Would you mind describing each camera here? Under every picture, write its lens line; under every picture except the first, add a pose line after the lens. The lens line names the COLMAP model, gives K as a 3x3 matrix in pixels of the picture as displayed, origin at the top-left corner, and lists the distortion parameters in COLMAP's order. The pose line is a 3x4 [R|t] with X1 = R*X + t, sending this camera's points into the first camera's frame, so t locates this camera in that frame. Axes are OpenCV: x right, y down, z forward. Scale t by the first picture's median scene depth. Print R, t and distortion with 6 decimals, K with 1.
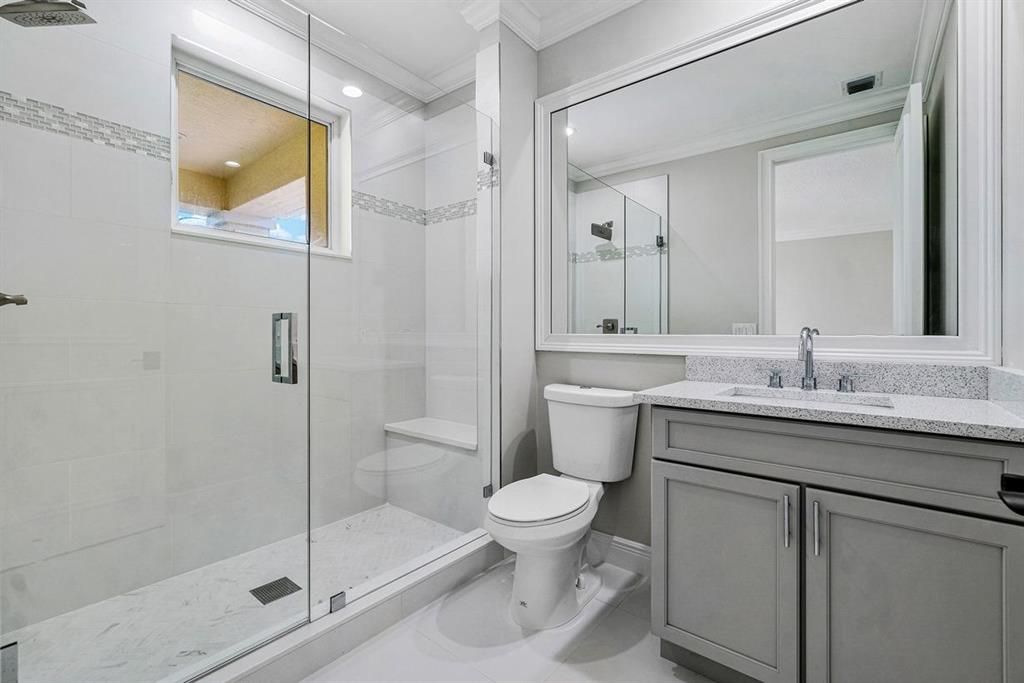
lens RADIAL K [[446.8, 0, 510.4], [0, 446.8, 337.0], [0, 0, 1]] dist [-0.000178, -0.000060]
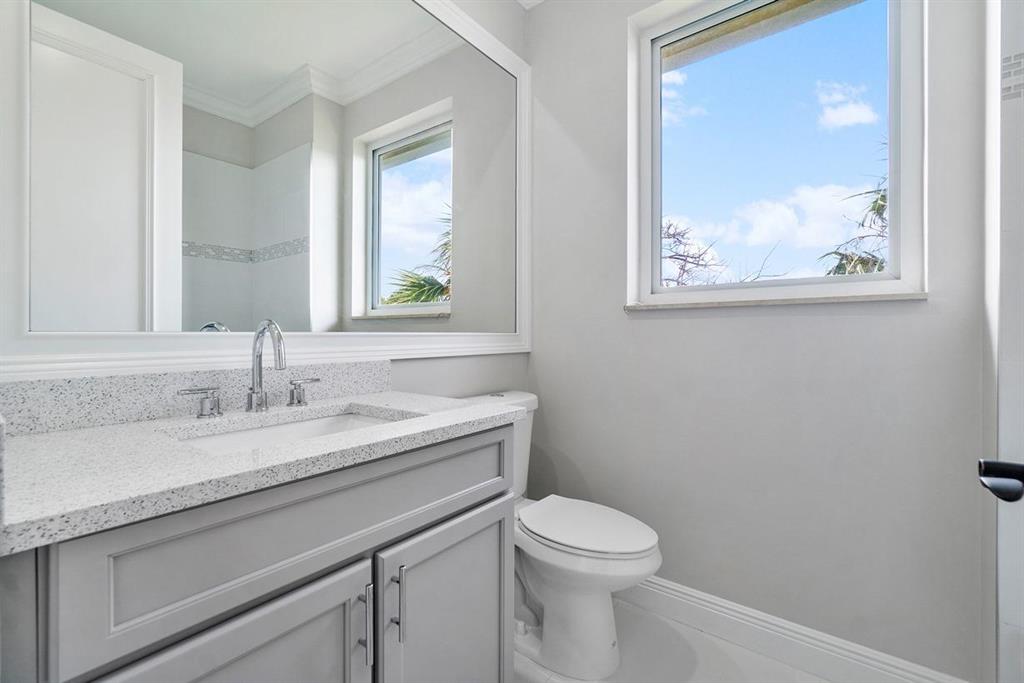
lens RADIAL K [[446.8, 0, 510.4], [0, 446.8, 337.0], [0, 0, 1]] dist [-0.000178, -0.000060]
pose [[-0.013527, -0.000160, 0.999908, -0.017484], [-0.001184, 0.999999, 0.000144, 0.005145], [-0.999908, -0.001182, -0.013528, 0.628912]]
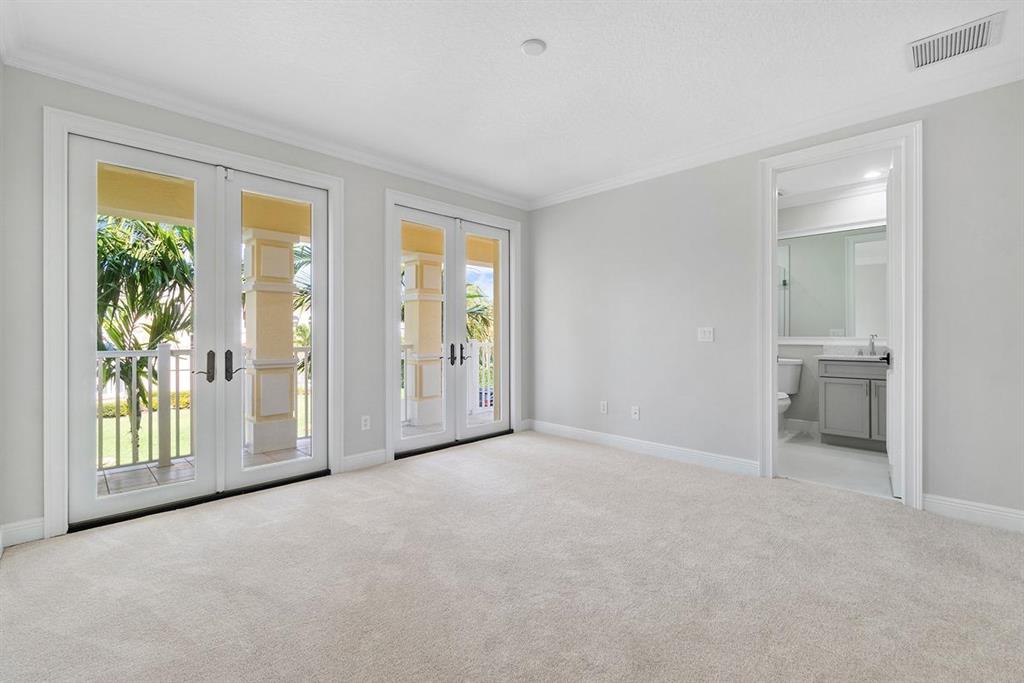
lens RADIAL K [[446.8, 0, 510.4], [0, 446.8, 337.0], [0, 0, 1]] dist [-0.000178, -0.000060]
pose [[0.994886, -0.001896, -0.100991, -1.442648], [0.002467, 0.999982, 0.005528, -0.029769], [0.100979, -0.005749, 0.994872, -2.218523]]
